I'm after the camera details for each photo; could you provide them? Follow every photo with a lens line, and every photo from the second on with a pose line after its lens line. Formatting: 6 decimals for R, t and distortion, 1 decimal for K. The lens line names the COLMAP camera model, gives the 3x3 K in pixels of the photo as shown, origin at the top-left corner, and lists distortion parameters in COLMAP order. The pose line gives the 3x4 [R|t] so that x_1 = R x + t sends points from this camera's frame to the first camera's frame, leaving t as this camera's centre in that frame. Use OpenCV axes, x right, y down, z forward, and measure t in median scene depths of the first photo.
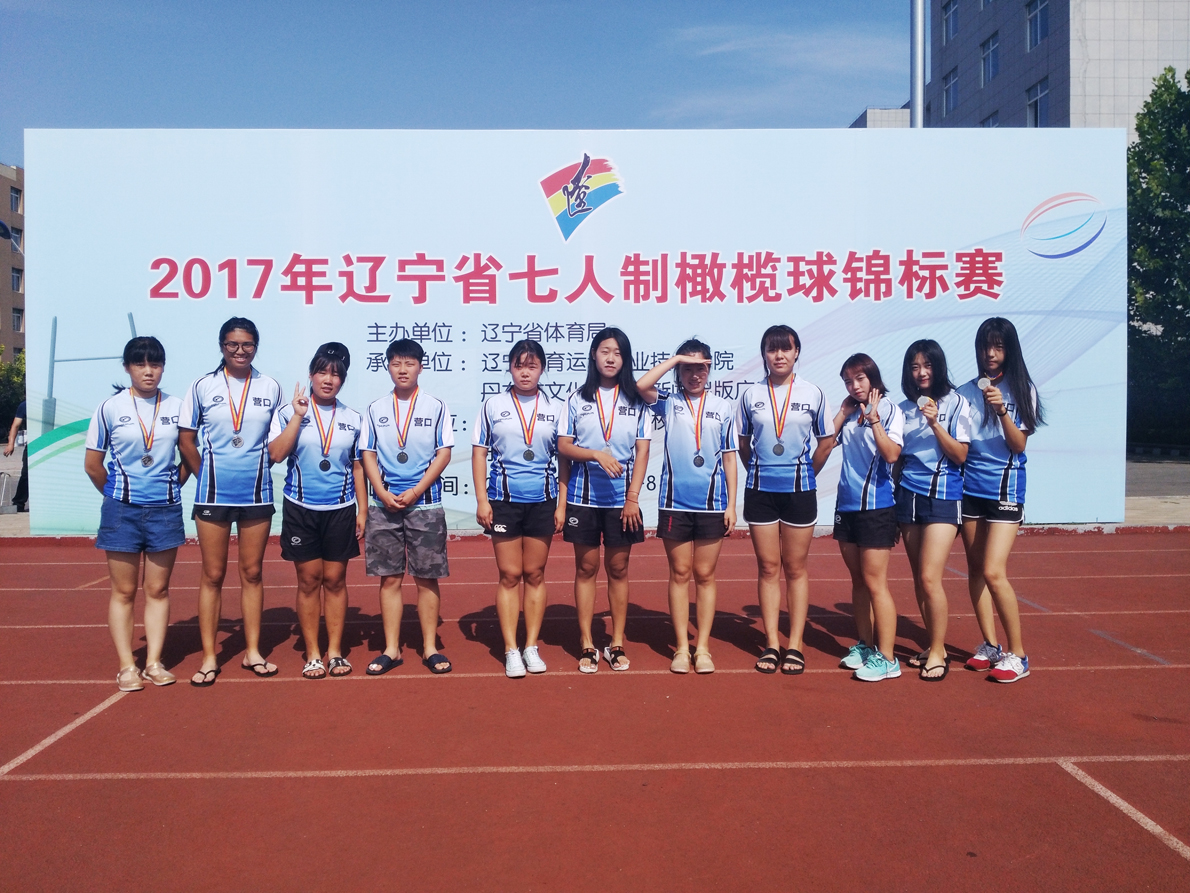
lens RADIAL K [[967.5, 0, 599.2], [0, 967.5, 441.2], [0, 0, 1]] dist [0.018227, -0.073379]
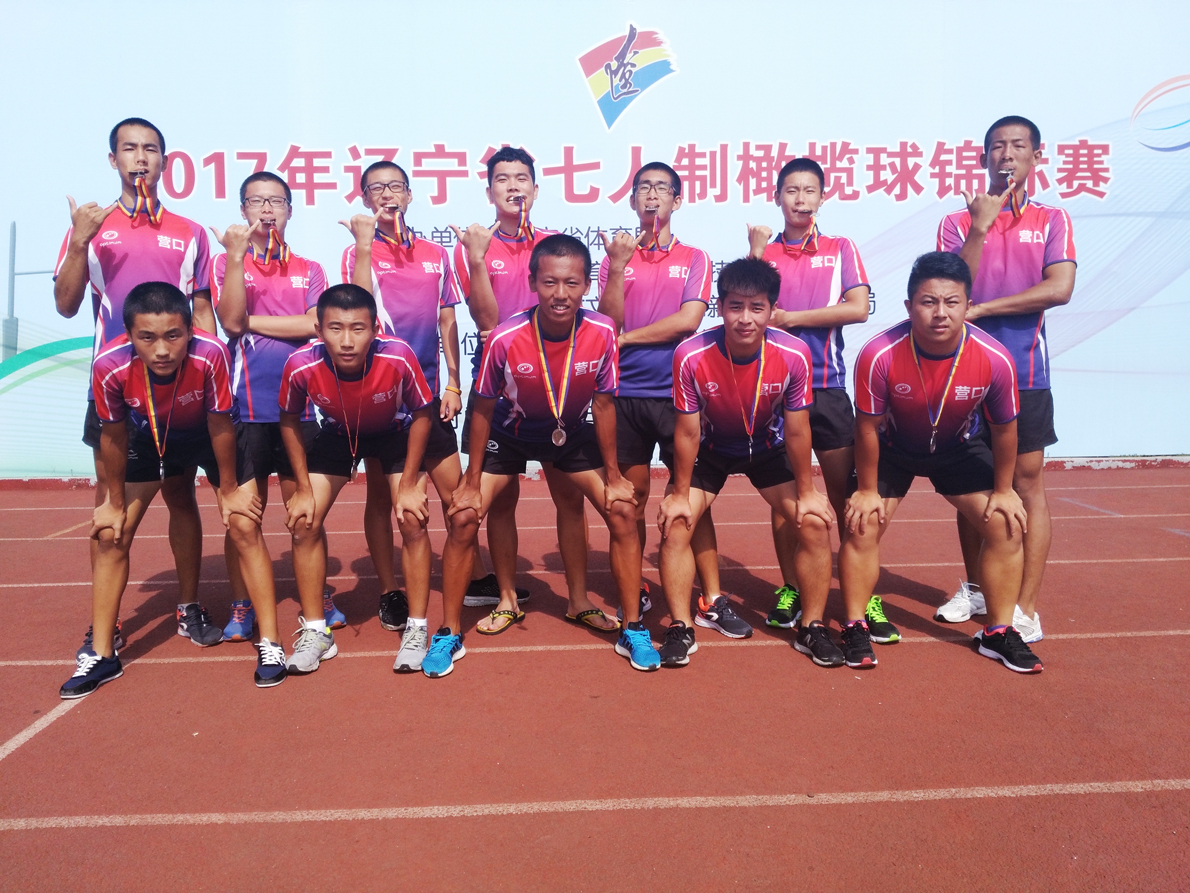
lens RADIAL K [[967.5, 0, 583.5], [0, 967.5, 448.4], [0, 0, 1]] dist [0.018227, -0.073379]
pose [[0.999966, -0.007821, 0.002448, -0.061341], [0.007658, 0.998137, 0.060524, 0.021868], [-0.002917, -0.060503, 0.998164, 0.132055]]
